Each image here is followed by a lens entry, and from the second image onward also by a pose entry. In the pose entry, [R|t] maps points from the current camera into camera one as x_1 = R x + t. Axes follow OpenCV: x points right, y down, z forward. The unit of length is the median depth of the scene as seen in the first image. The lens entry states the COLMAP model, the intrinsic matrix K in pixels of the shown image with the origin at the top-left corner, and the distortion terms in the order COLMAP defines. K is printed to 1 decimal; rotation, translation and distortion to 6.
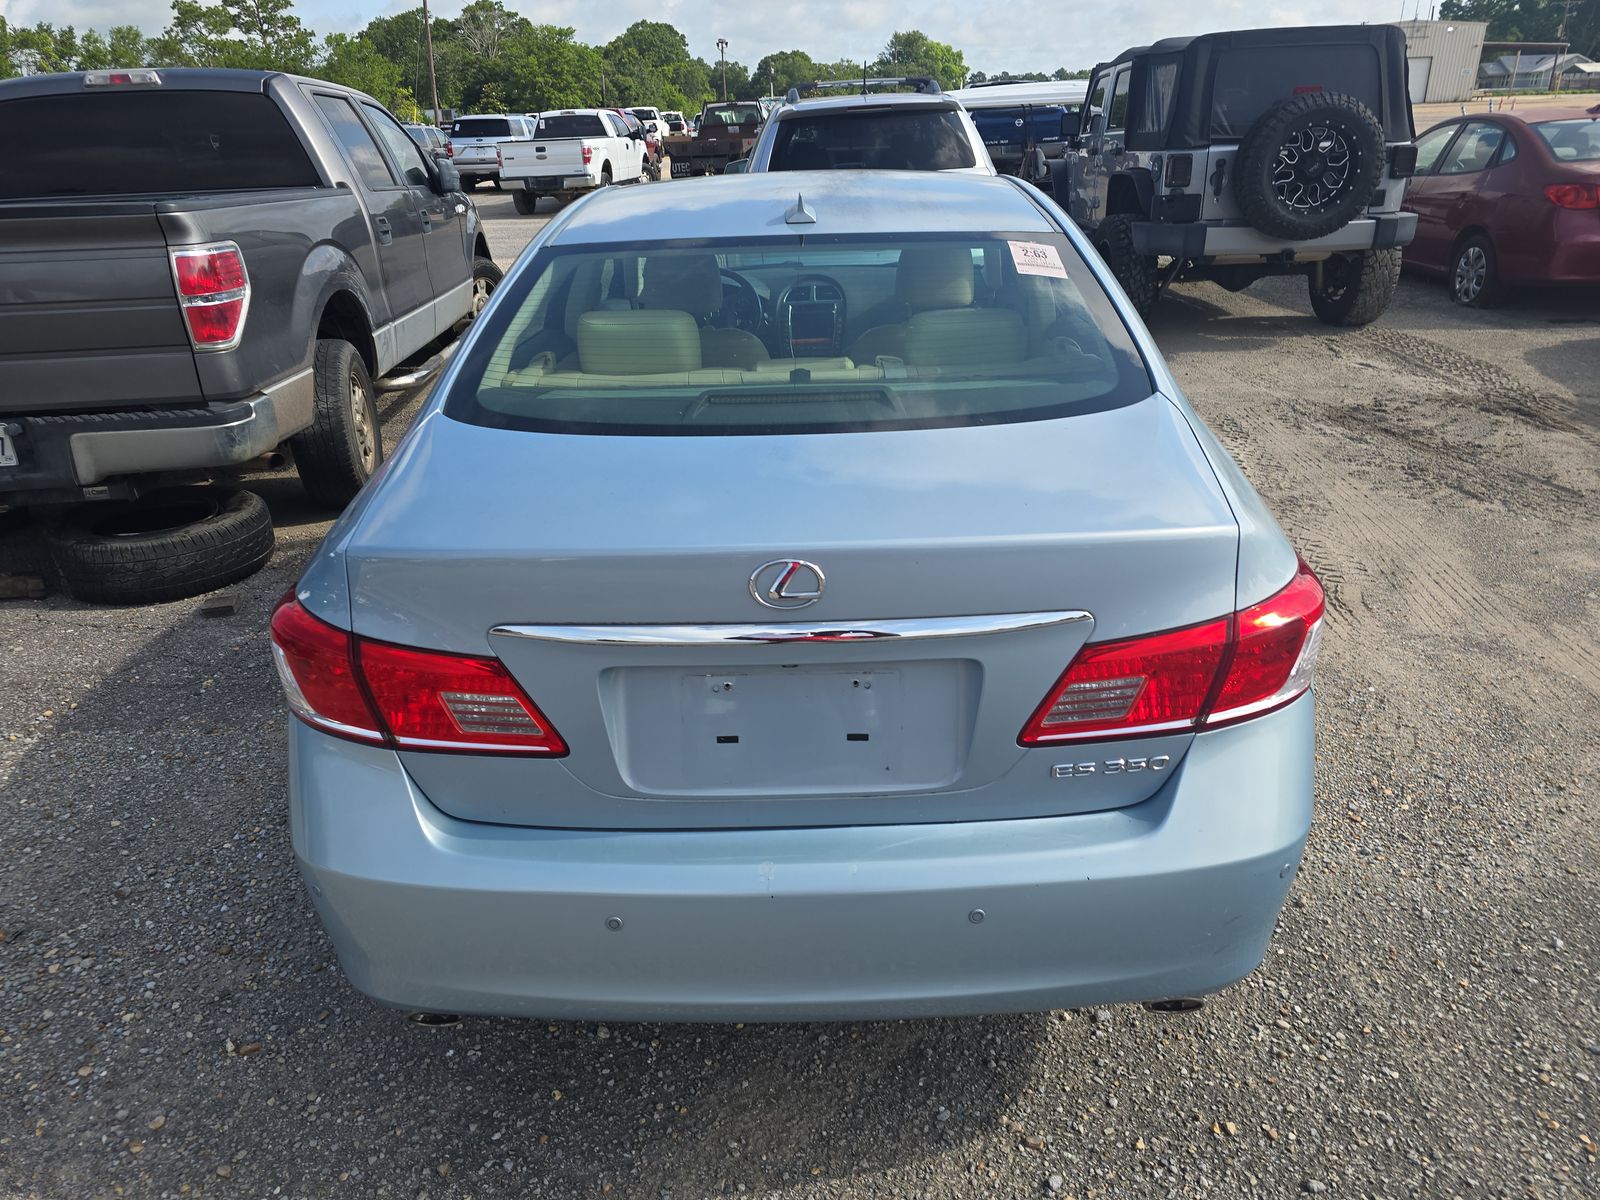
lens RADIAL K [[1088.8, 0, 838.1], [0, 1088.8, 587.8], [0, 0, 1]] dist [0.052551, -0.048821]
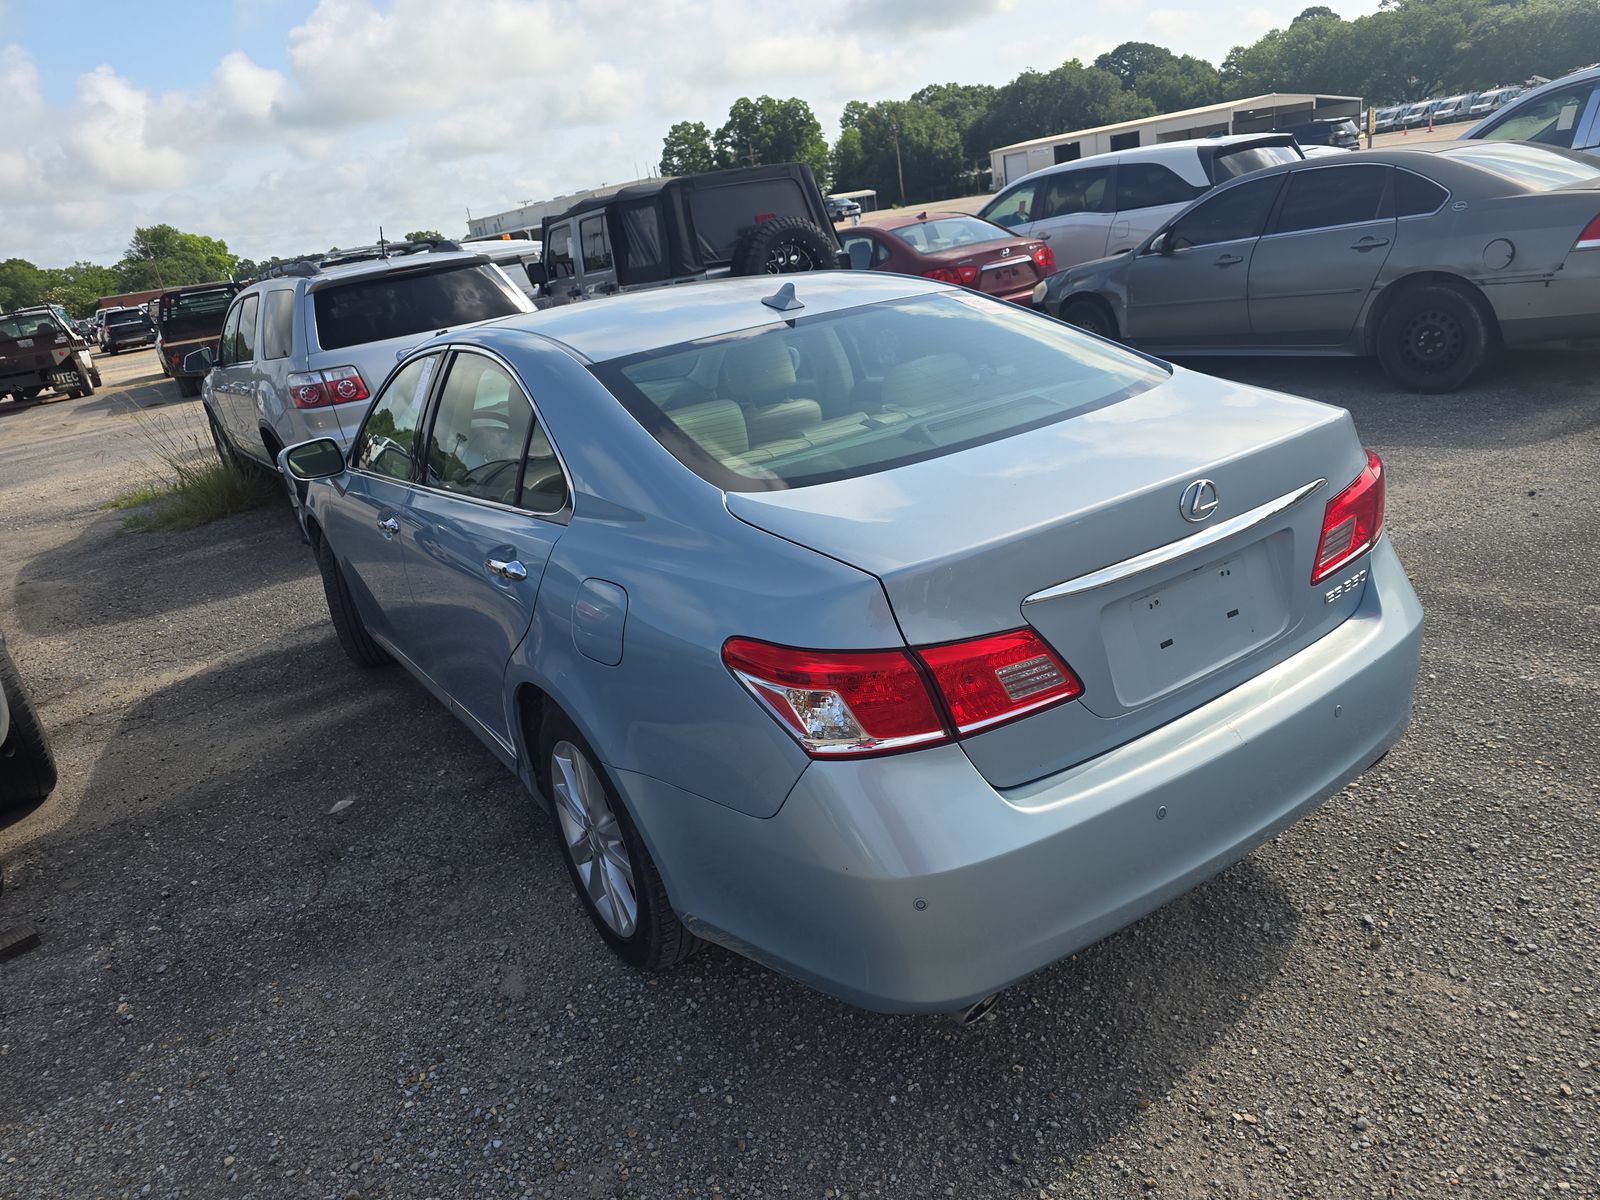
lens RADIAL K [[1088.8, 0, 839.5], [0, 1088.8, 581.0], [0, 0, 1]] dist [0.052551, -0.048821]
pose [[0.821345, -0.260608, 0.507421, -0.221425], [0.326608, 0.944146, -0.043763, 0.000893], [-0.467675, 0.201672, 0.860586, 0.017803]]
